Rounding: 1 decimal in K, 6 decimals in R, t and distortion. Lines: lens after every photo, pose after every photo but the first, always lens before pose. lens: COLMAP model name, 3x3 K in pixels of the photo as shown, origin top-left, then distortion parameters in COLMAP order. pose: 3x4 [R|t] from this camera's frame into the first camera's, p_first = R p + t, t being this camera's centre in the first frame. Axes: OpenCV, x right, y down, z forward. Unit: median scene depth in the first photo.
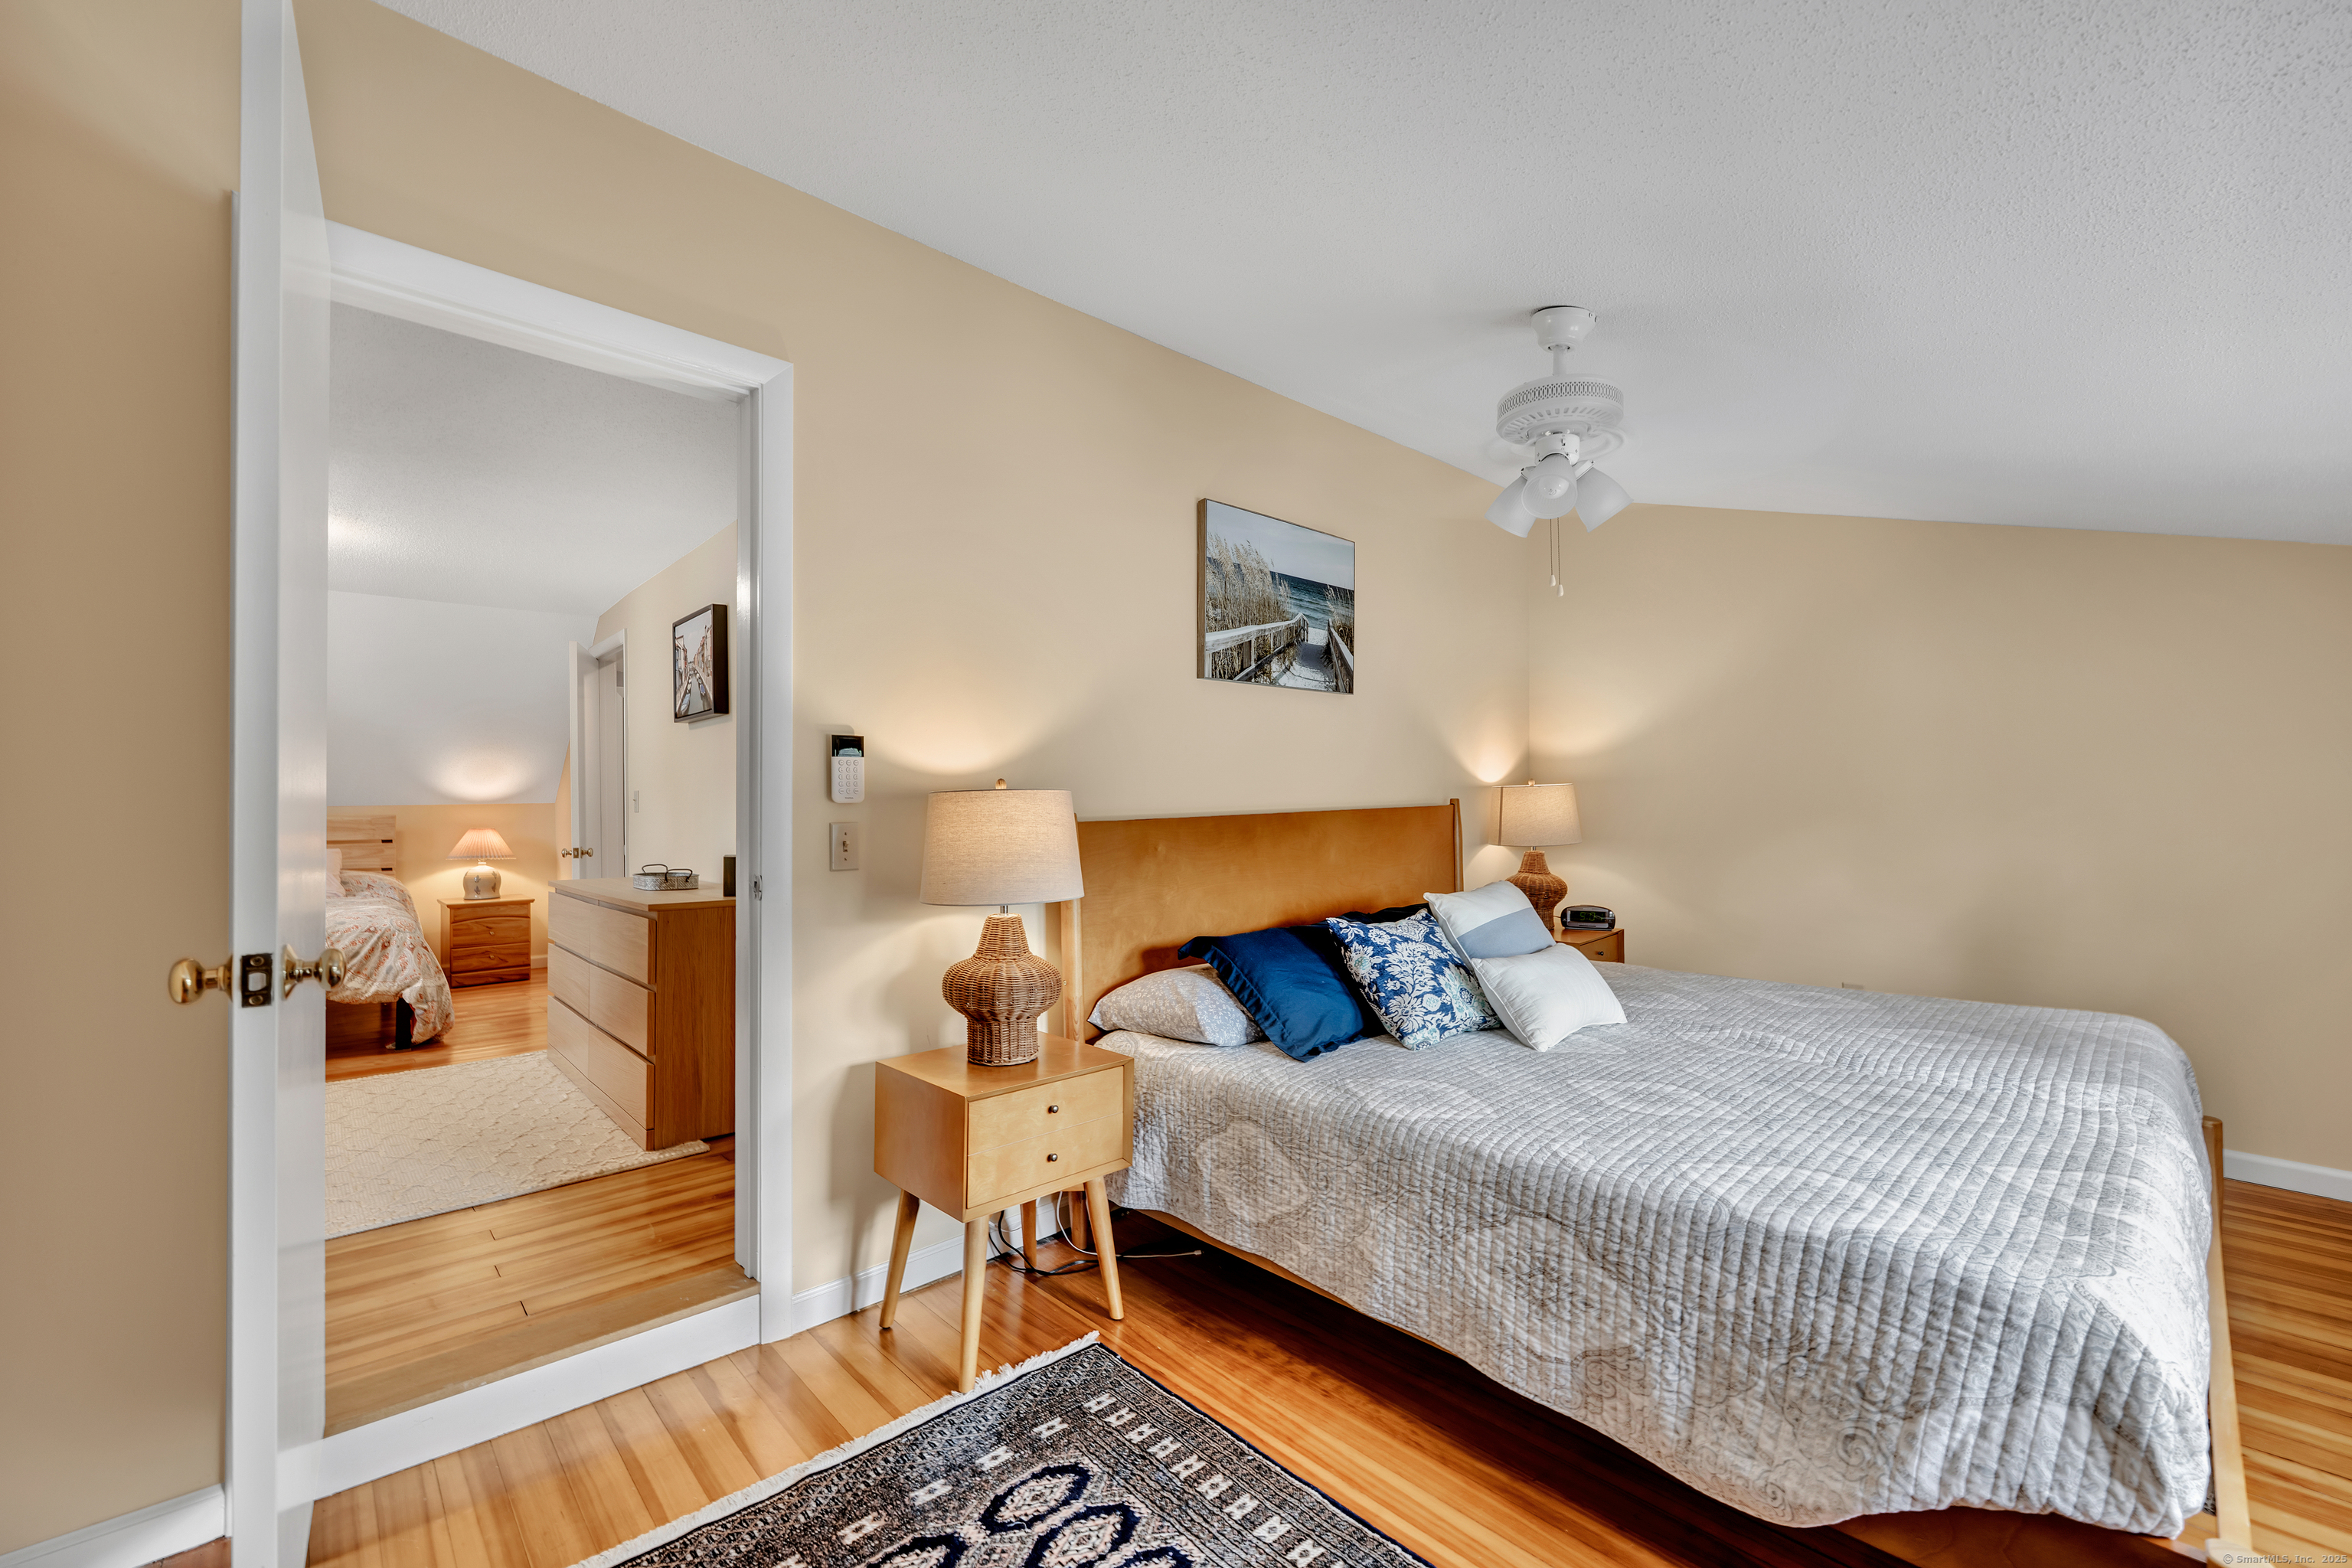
lens RADIAL K [[957.0, 0, 1193.0], [0, 957.0, 798.7], [0, 0, 1]] dist [0.000940, 0.000107]
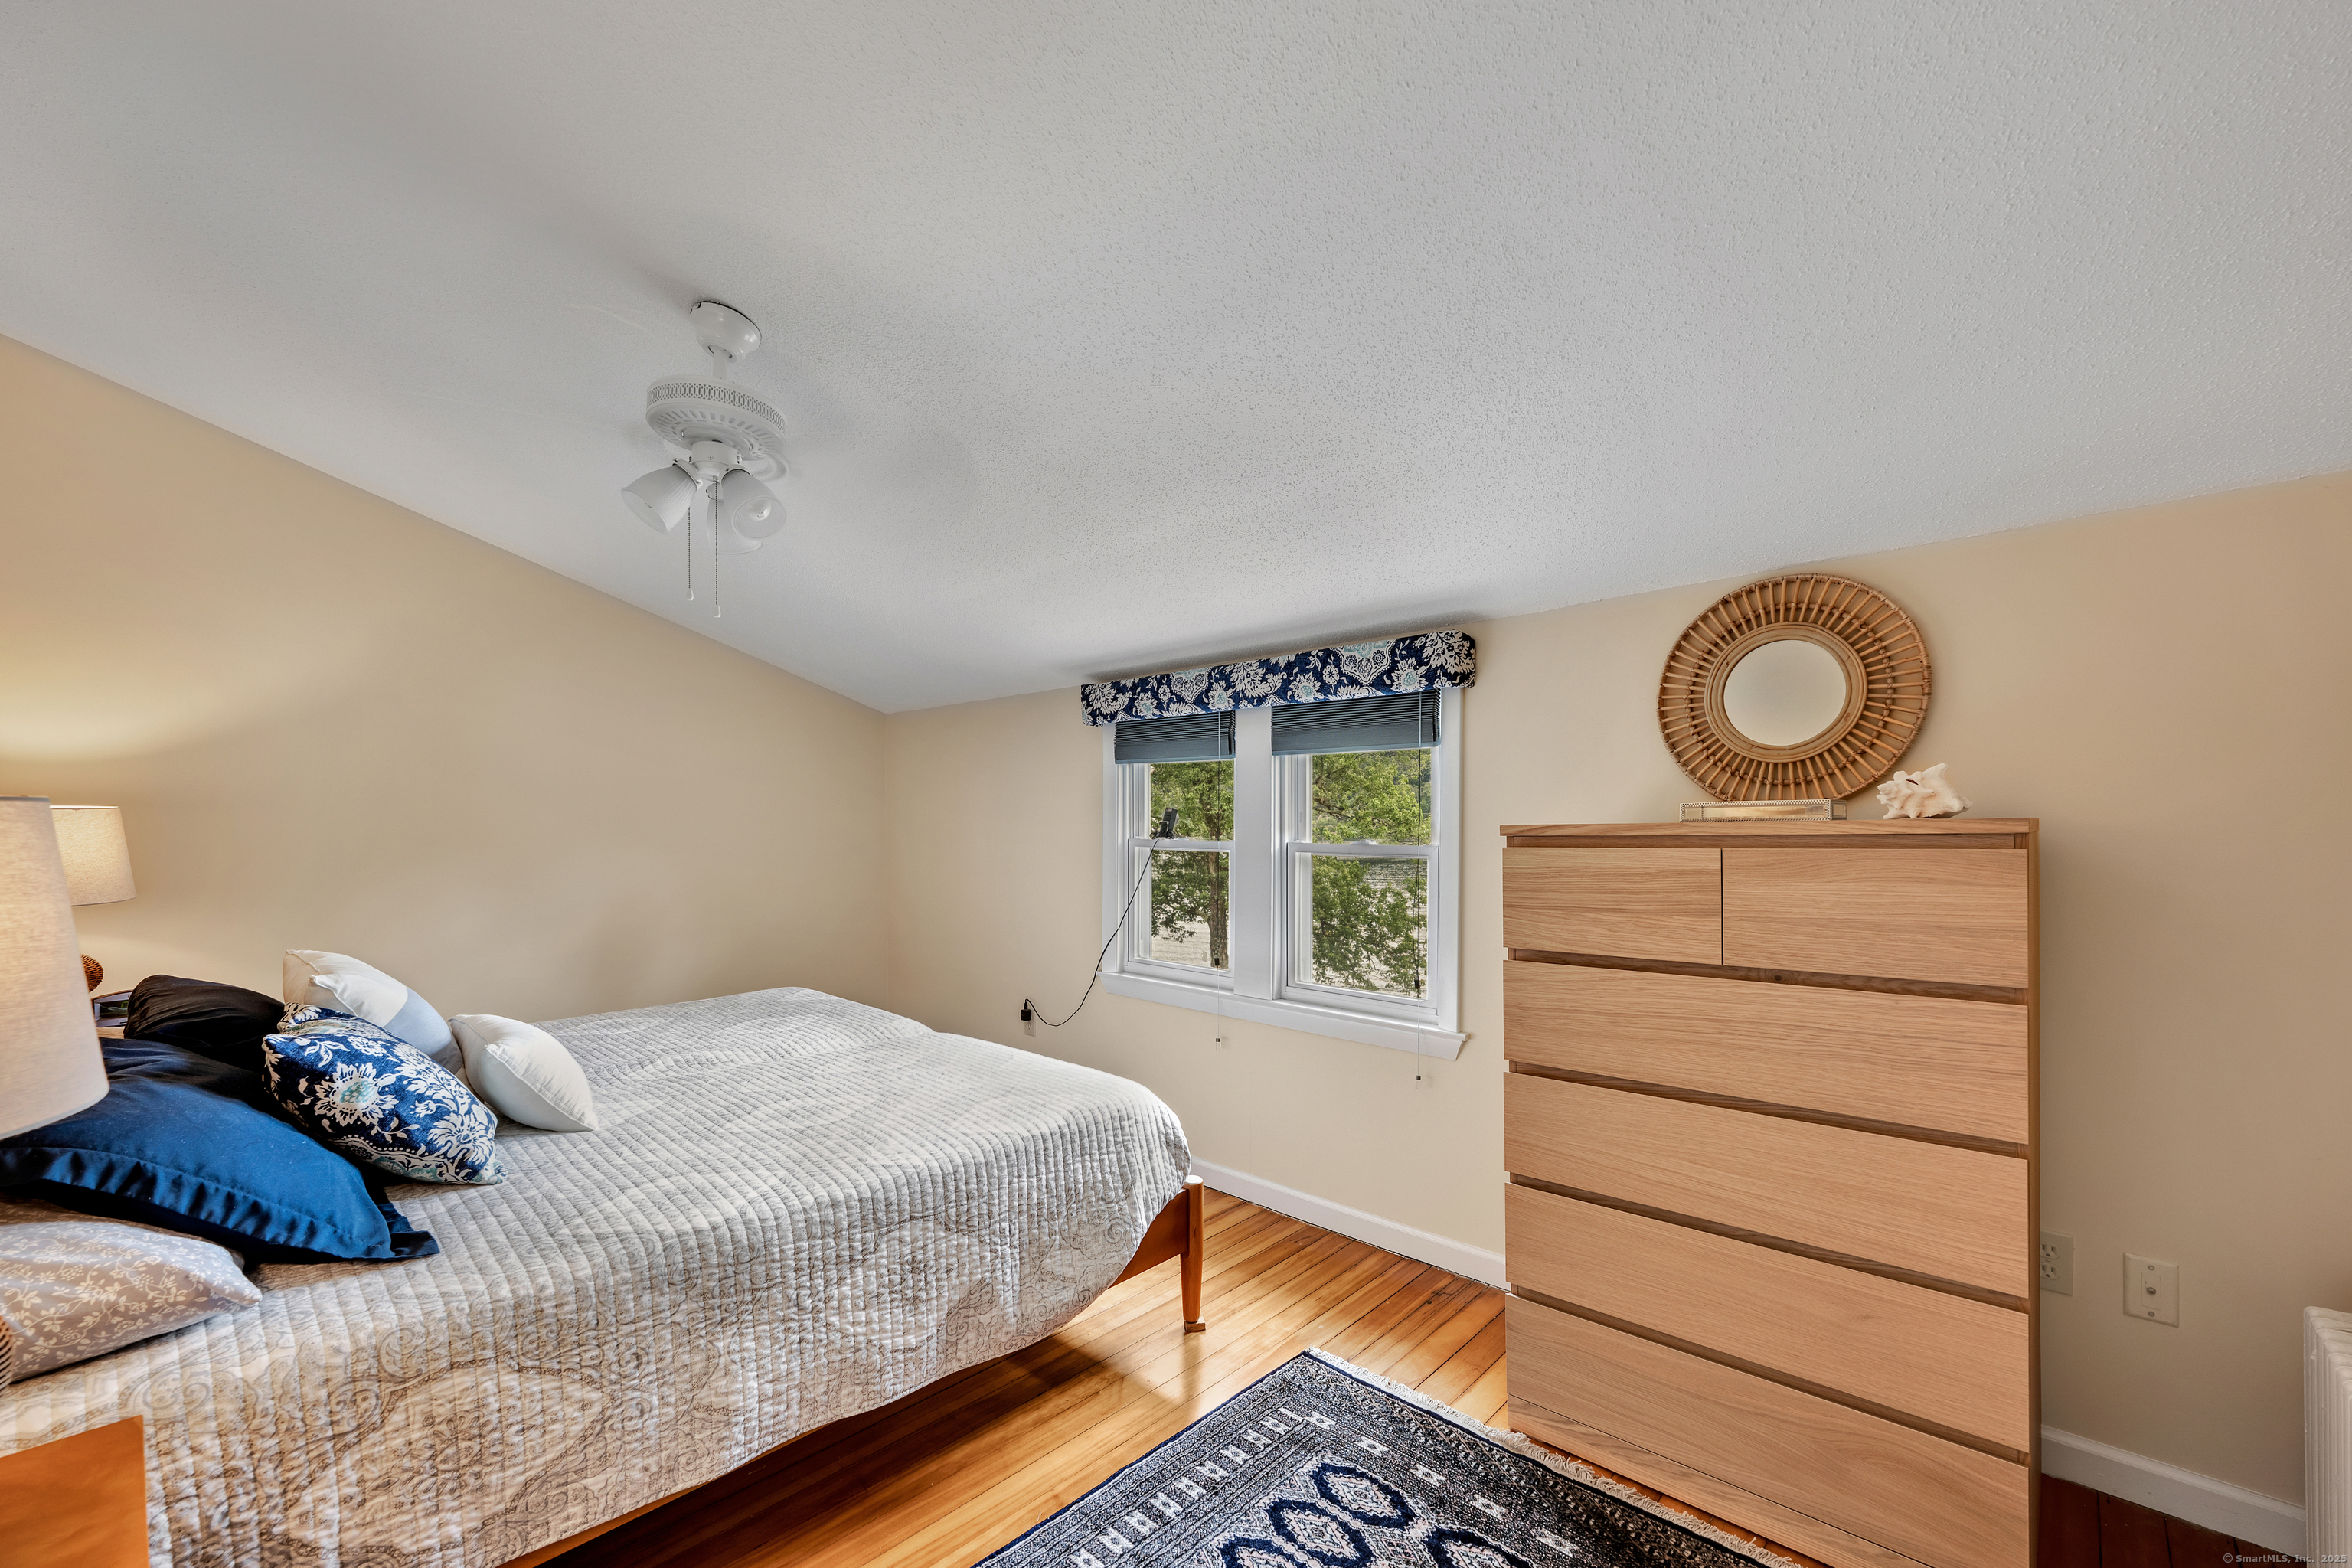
lens RADIAL K [[939.8, 0, 1167.7], [0, 939.8, 827.2], [0, 0, 1]] dist [0.000065, -0.000025]
pose [[-0.048360, 0.015620, 0.998708, -0.677881], [-0.007414, 0.999845, -0.015997, 0.003646], [-0.998802, -0.008178, -0.048237, 0.713406]]
